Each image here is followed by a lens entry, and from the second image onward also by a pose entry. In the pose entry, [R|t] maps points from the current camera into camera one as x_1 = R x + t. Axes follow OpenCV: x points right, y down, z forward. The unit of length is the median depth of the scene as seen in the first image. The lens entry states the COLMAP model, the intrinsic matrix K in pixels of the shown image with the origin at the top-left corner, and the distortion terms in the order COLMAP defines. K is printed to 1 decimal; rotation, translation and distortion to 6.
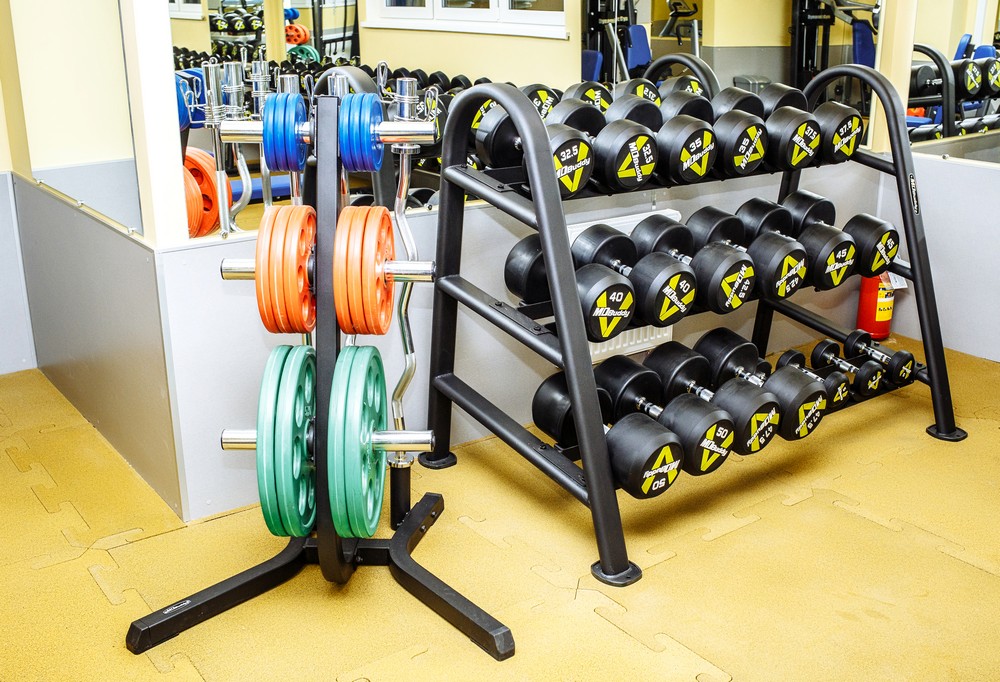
lens RADIAL K [[1071.2, 0, 503.3], [0, 1071.2, 337.1], [0, 0, 1]] dist [-0.082504, 0.000000]
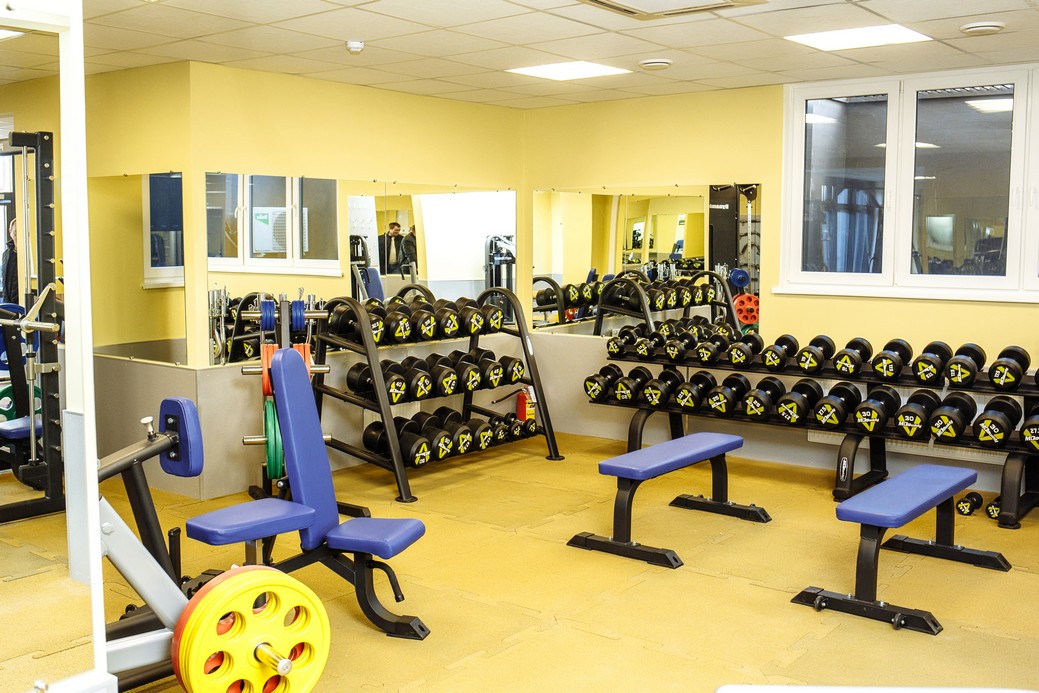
lens RADIAL K [[1062.1, 0, 516.8], [0, 1062.1, 345.2], [0, 0, 1]] dist [-0.006941, 0.000000]
pose [[0.962160, -0.024717, 0.271363, -0.237198], [0.080193, 0.977459, -0.195305, 0.305326], [-0.260419, 0.209676, 0.942453, -1.103485]]
